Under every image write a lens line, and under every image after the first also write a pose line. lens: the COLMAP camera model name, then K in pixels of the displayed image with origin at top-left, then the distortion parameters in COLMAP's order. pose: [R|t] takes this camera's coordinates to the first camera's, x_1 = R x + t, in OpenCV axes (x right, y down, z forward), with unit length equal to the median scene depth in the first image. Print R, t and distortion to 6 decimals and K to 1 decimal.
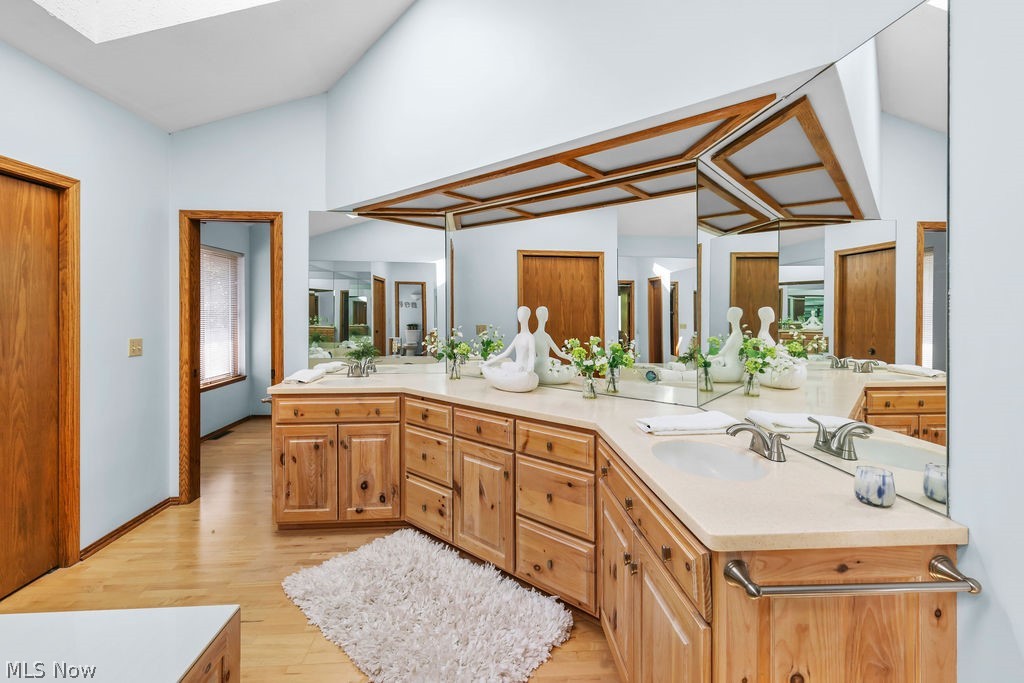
lens RADIAL K [[454.9, 0, 511.2], [0, 454.9, 308.5], [0, 0, 1]] dist [-0.000201, 0.000061]
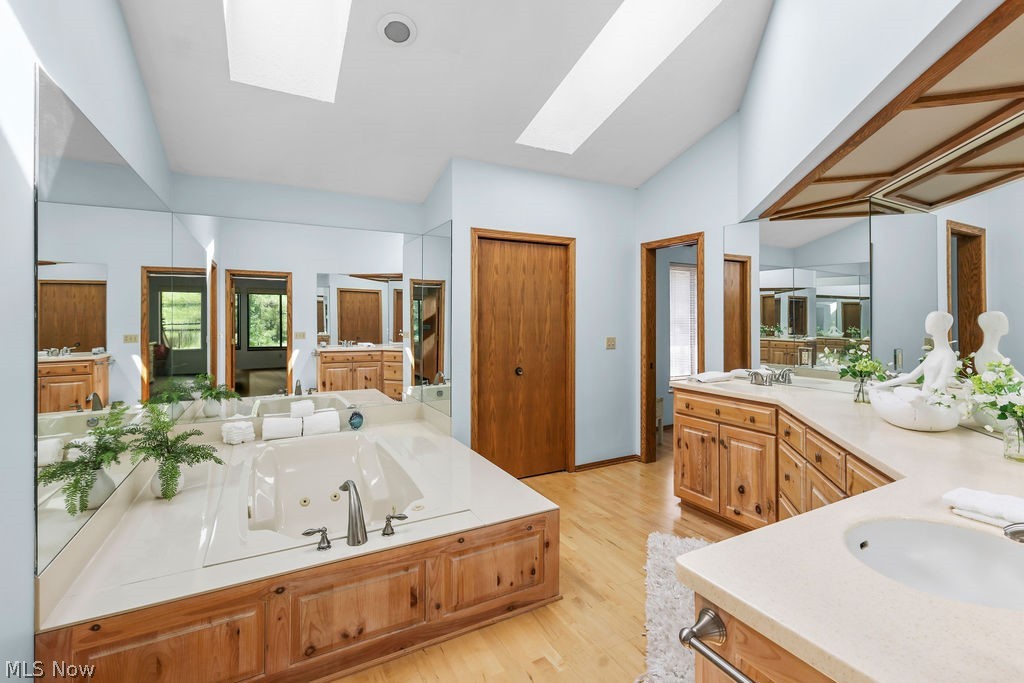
lens RADIAL K [[454.9, 0, 511.2], [0, 454.9, 308.5], [0, 0, 1]] dist [-0.000201, 0.000061]
pose [[0.412995, -0.018117, -0.910553, 0.400052], [0.003304, 0.999825, -0.018395, 0.000418], [0.910727, 0.004589, 0.412983, 0.107260]]
